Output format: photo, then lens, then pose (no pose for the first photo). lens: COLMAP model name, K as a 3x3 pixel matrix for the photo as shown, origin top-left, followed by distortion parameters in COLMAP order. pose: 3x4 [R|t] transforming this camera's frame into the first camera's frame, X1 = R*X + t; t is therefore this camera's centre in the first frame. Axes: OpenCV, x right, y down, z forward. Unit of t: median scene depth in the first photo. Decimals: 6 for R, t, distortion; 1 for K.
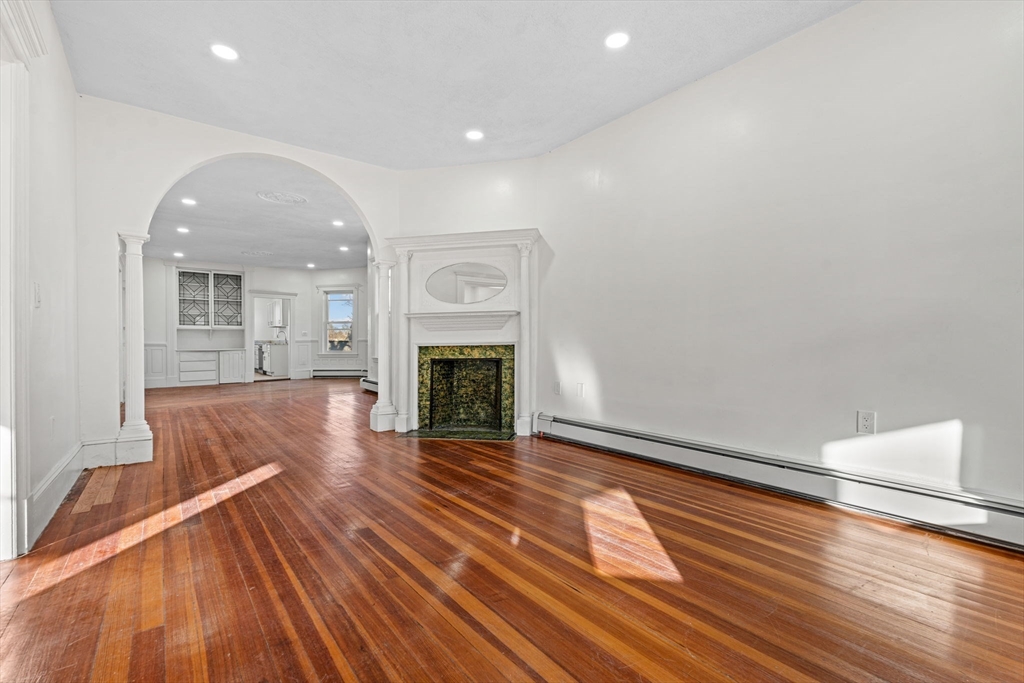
lens RADIAL K [[454.0, 0, 512.0], [0, 454.0, 341.5], [0, 0, 1]] dist [-0.002188, -0.000261]
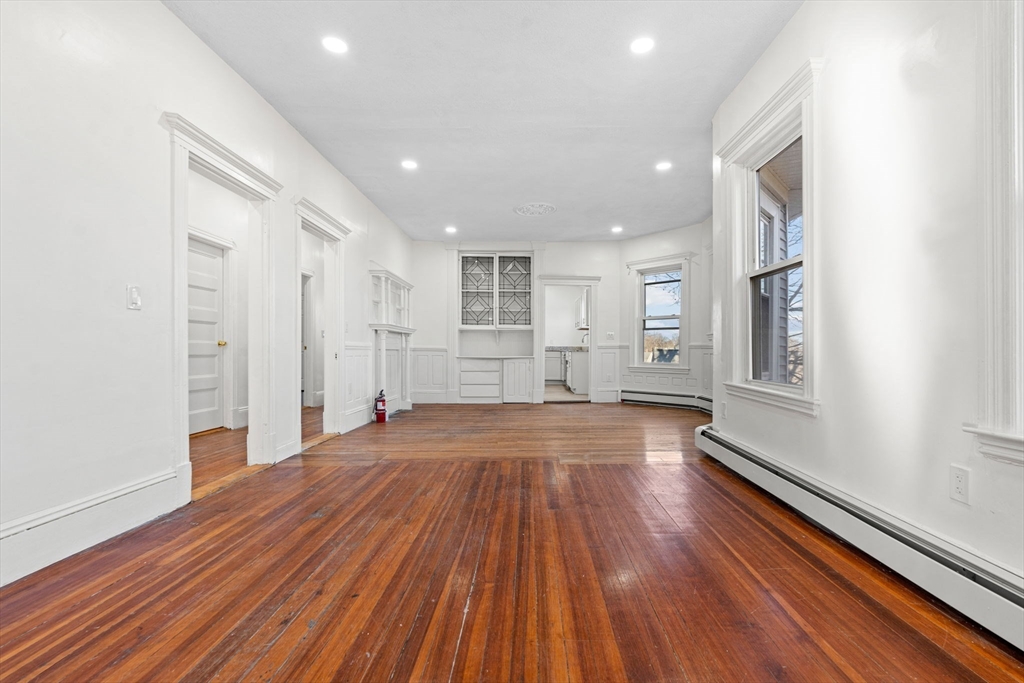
lens RADIAL K [[438.0, 0, 531.7], [0, 438.0, 338.9], [0, 0, 1]] dist [-0.030789, -0.000093]
pose [[0.783079, -0.005292, -0.621899, -0.161832], [-0.011859, 0.999655, -0.023439, 0.004557], [0.621809, 0.025730, 0.782746, 0.468392]]
